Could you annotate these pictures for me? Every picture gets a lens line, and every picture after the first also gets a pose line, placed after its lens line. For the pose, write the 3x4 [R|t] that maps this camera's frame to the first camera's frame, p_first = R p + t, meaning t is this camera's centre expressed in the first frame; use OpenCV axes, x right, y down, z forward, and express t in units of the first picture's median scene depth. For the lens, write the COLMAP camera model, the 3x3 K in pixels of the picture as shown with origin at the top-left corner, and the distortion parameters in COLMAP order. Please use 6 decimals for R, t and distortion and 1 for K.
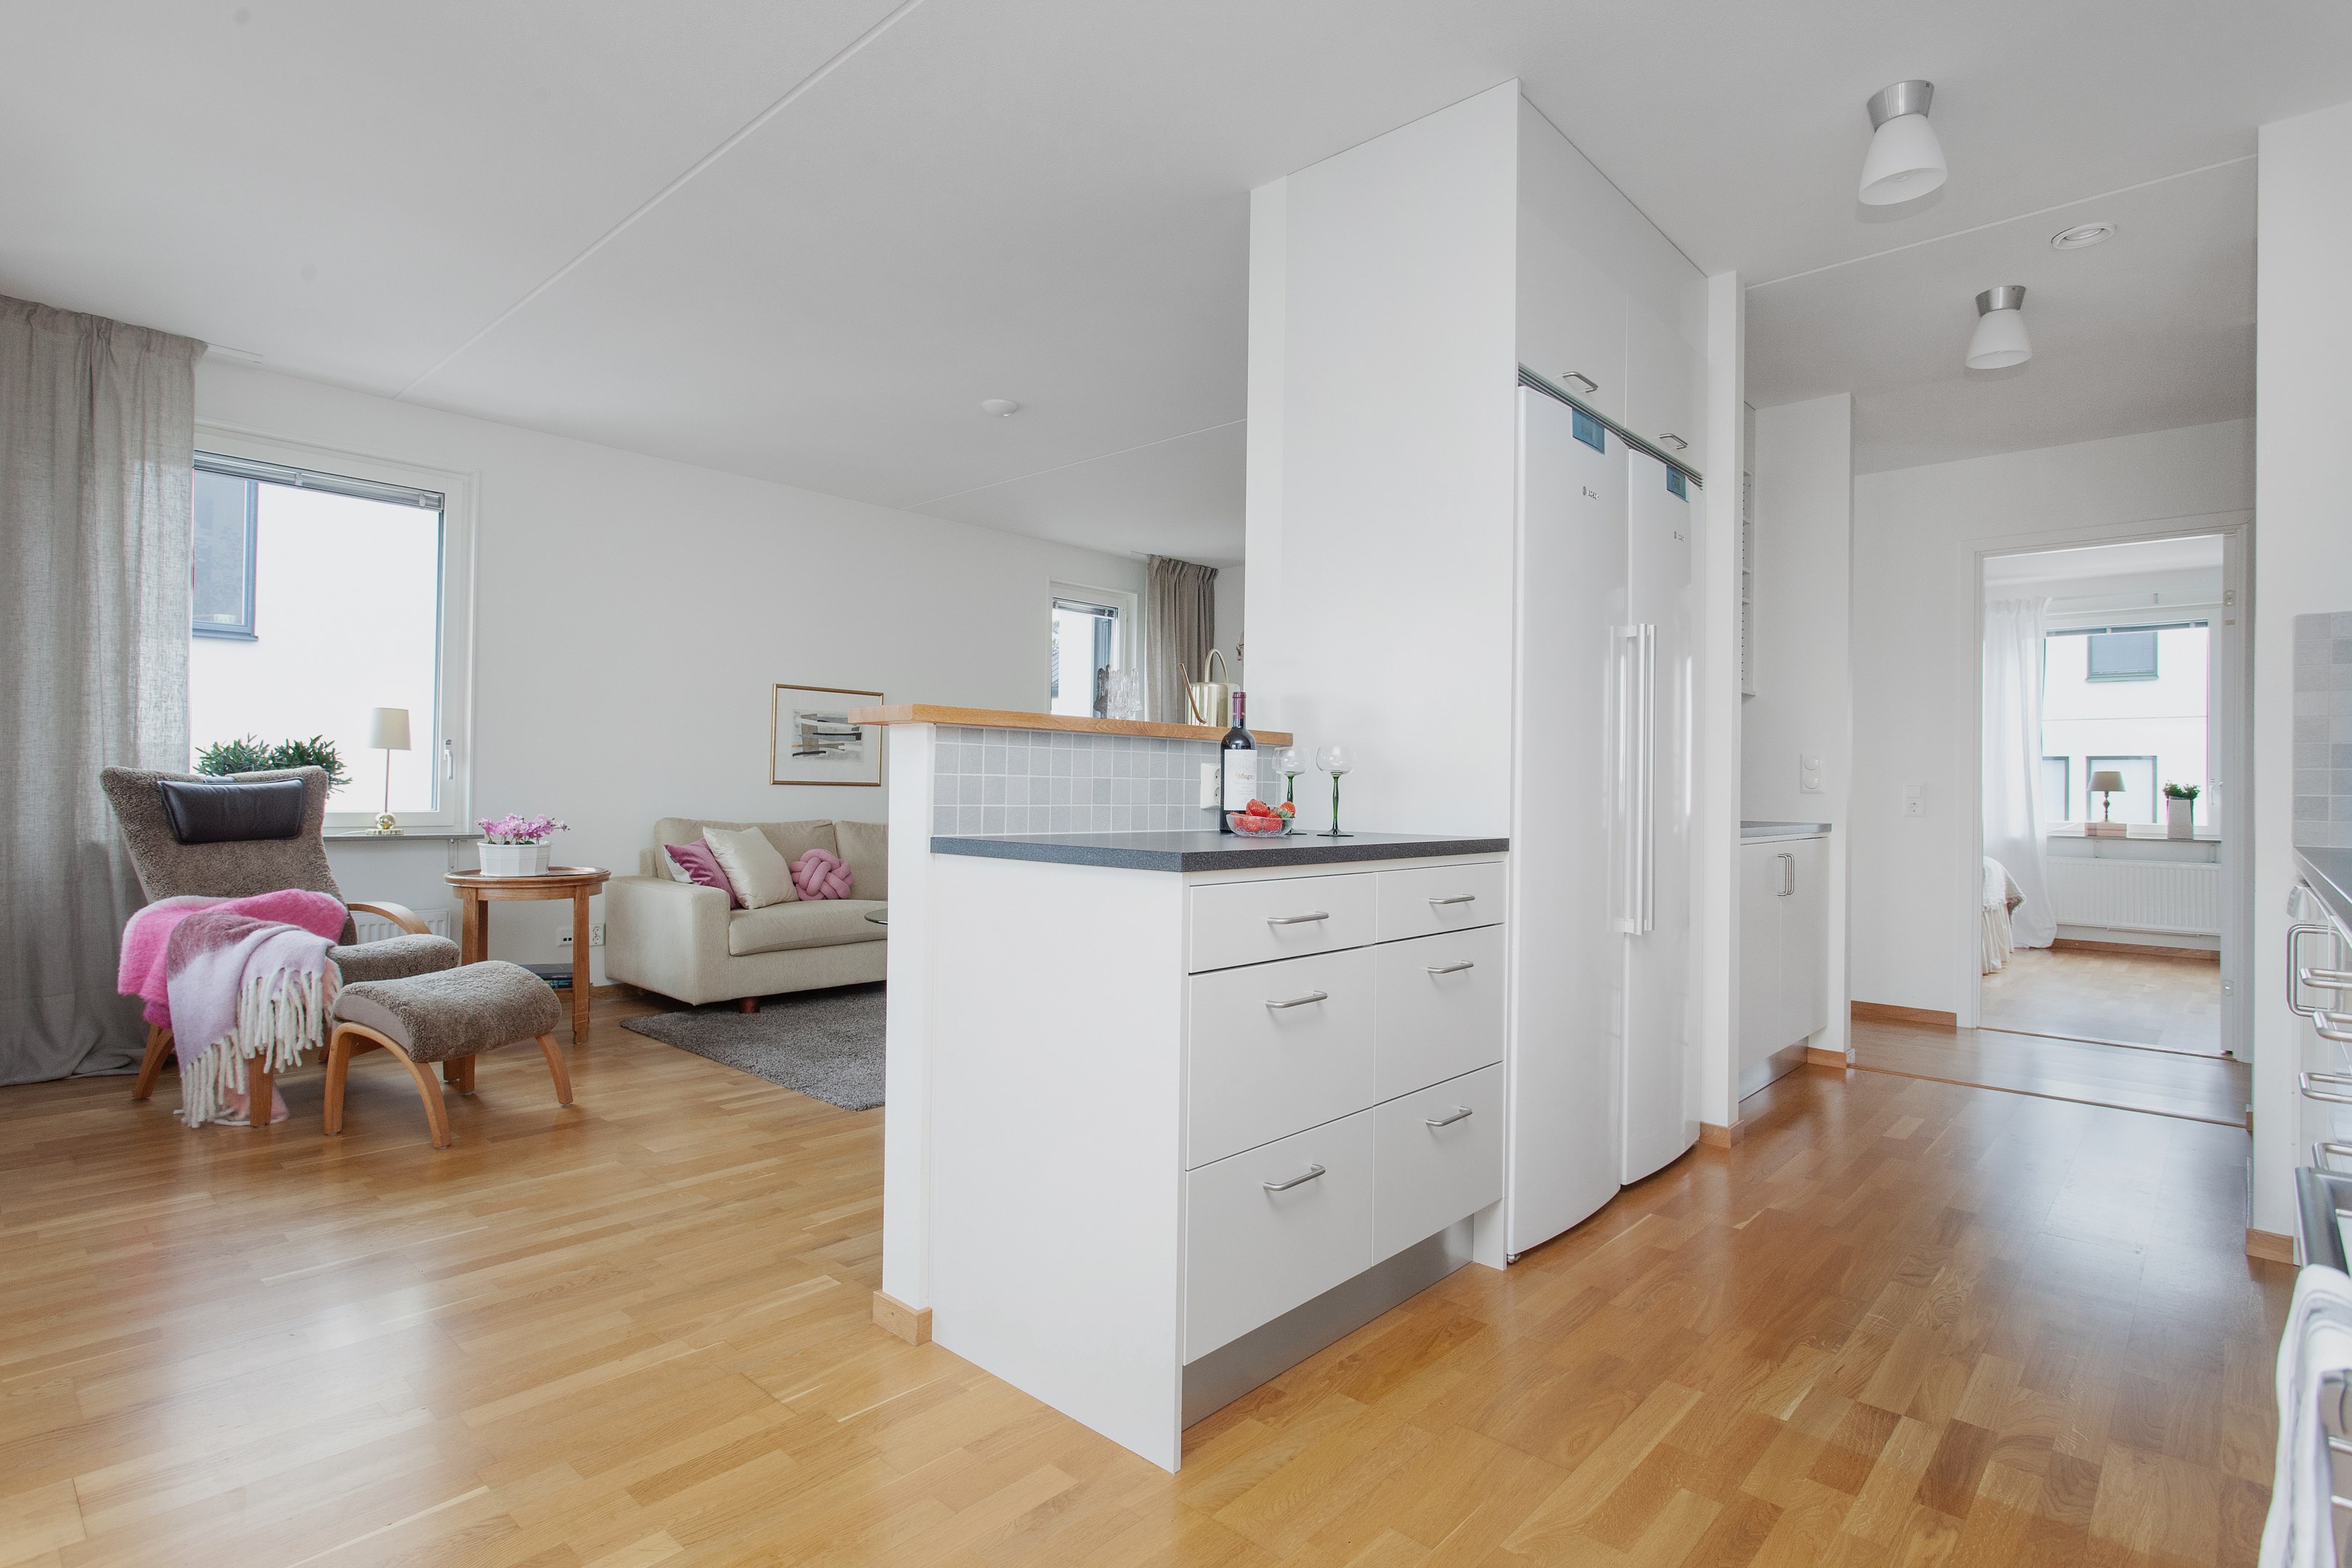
lens RADIAL K [[1137.4, 0, 1118.8], [0, 1137.4, 773.3], [0, 0, 1]] dist [0.011426, -0.000680]
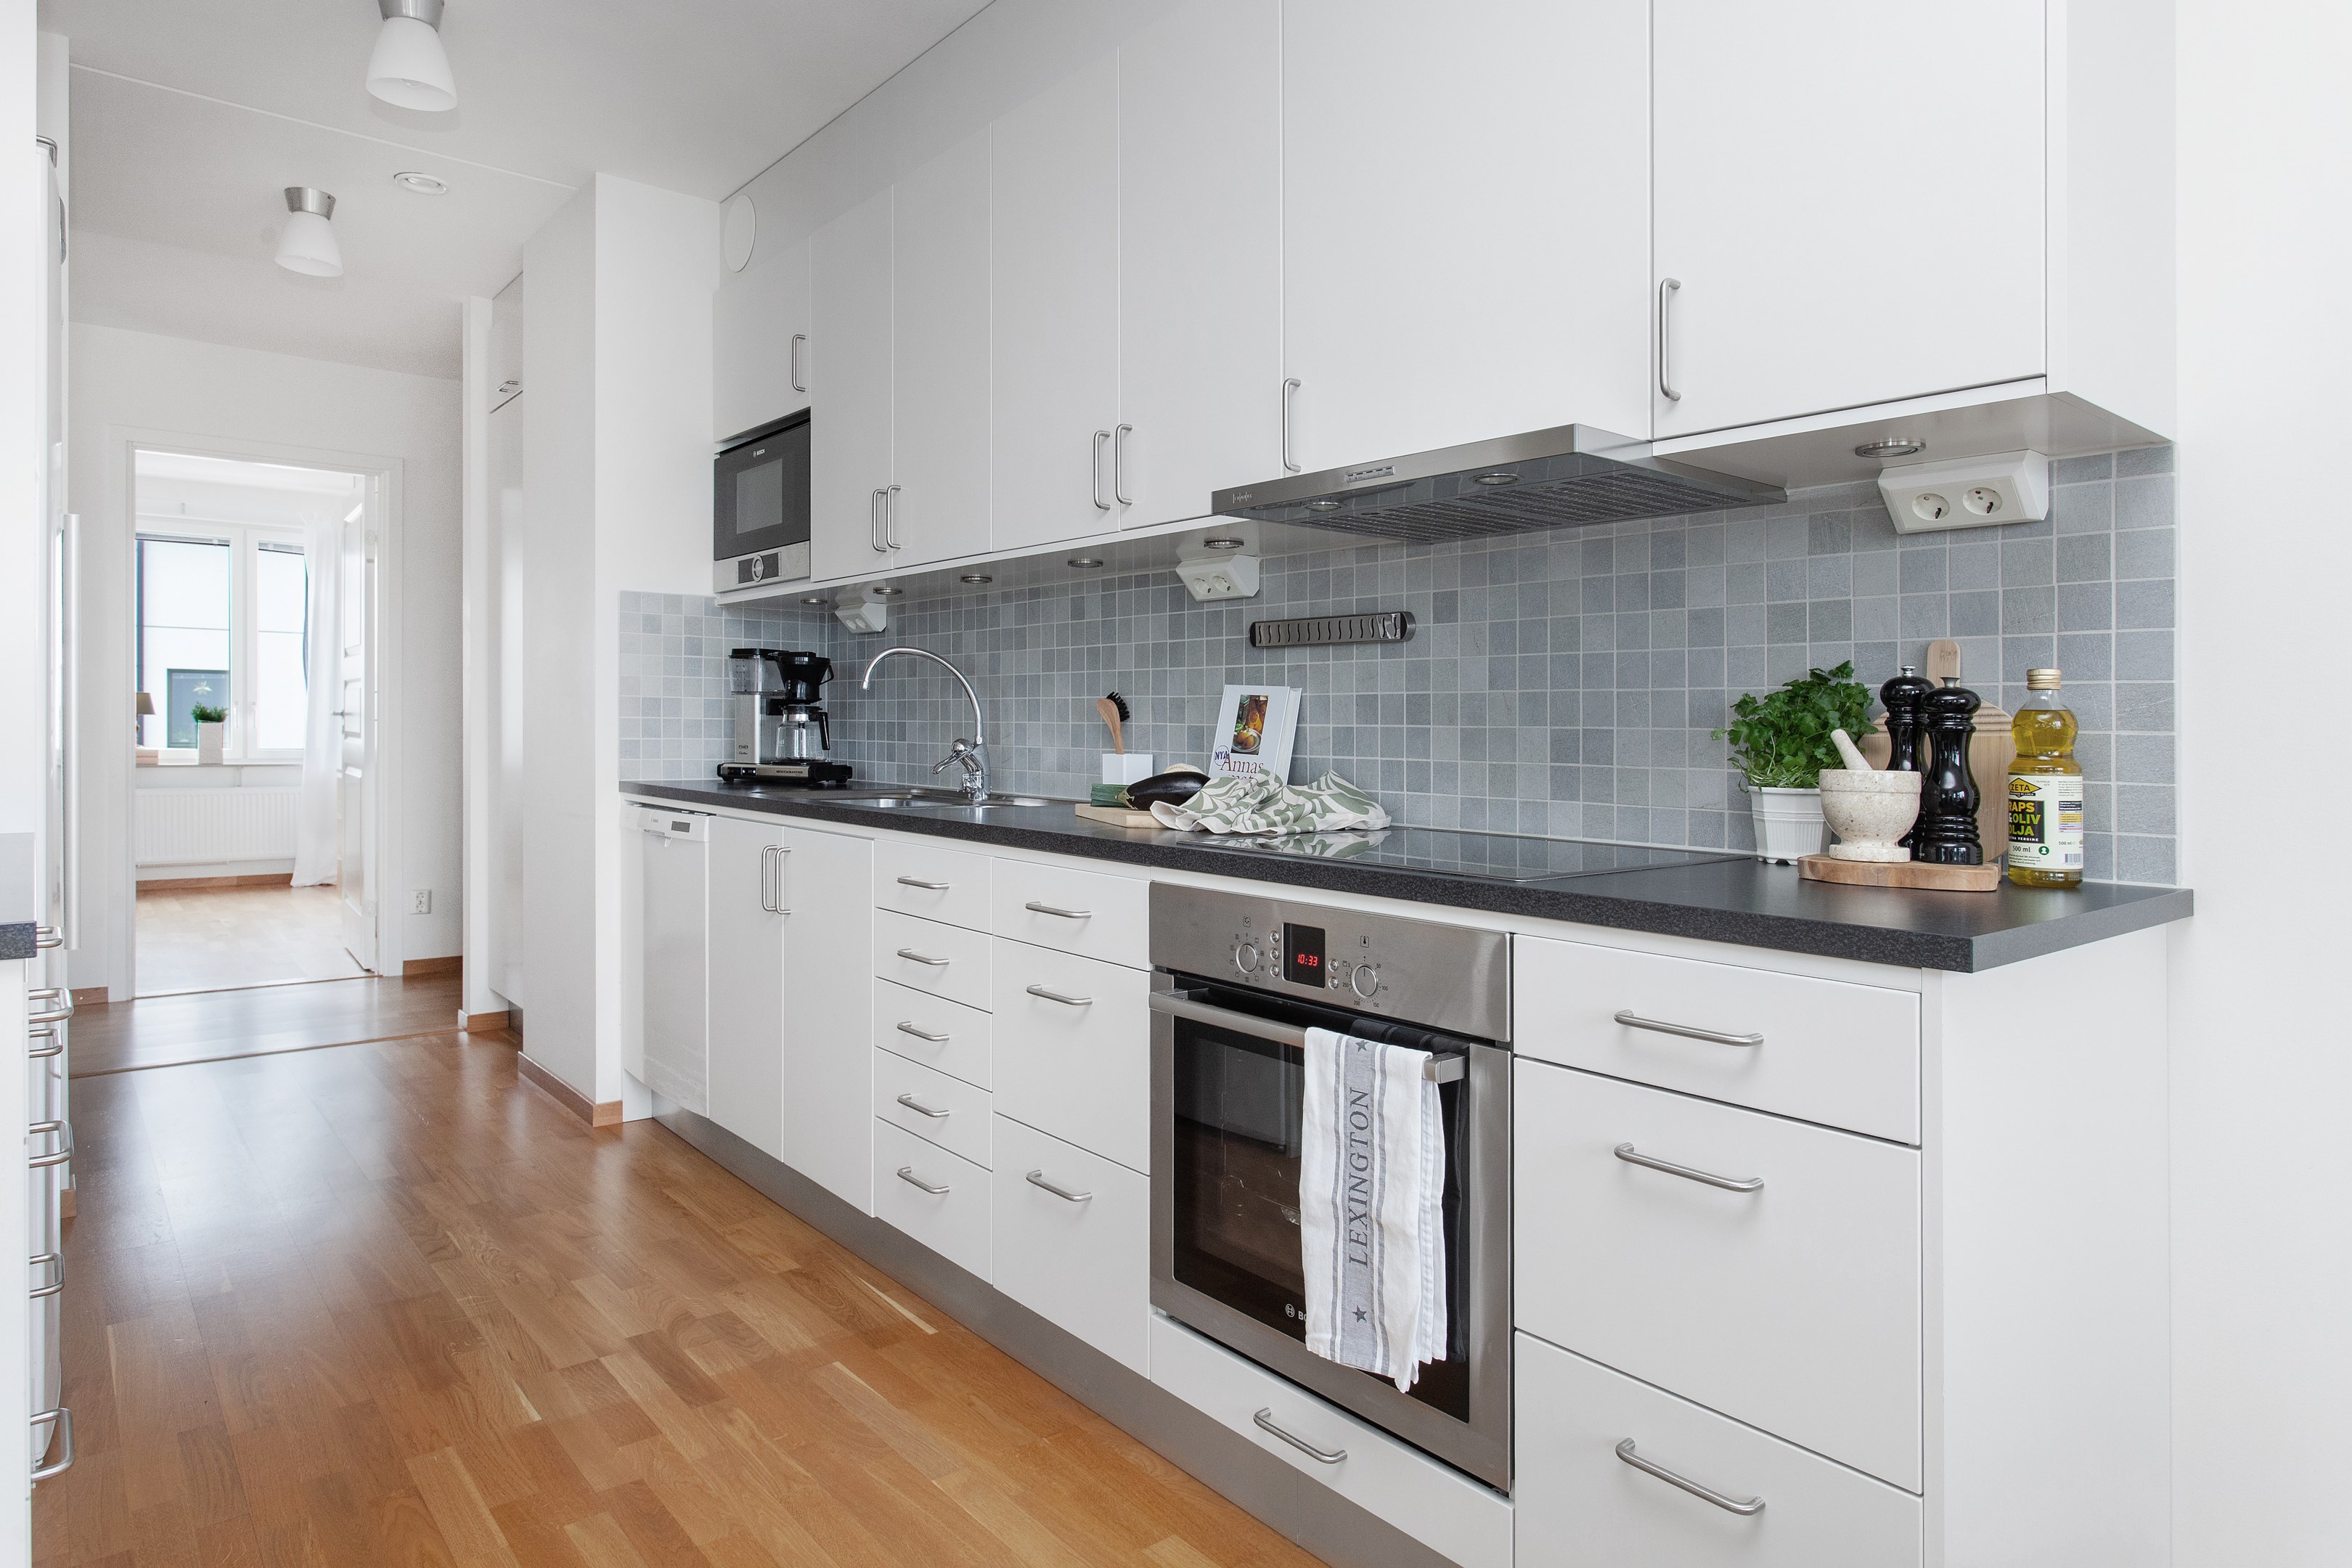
lens RADIAL K [[1392.0, 0, 1094.4], [0, 1392.0, 722.3], [0, 0, 1]] dist [-0.003043, -0.000722]
pose [[0.165704, -0.016162, 0.986043, -0.450043], [-0.013470, 0.999735, 0.018650, -0.041698], [-0.986083, -0.016372, 0.165443, 0.343920]]
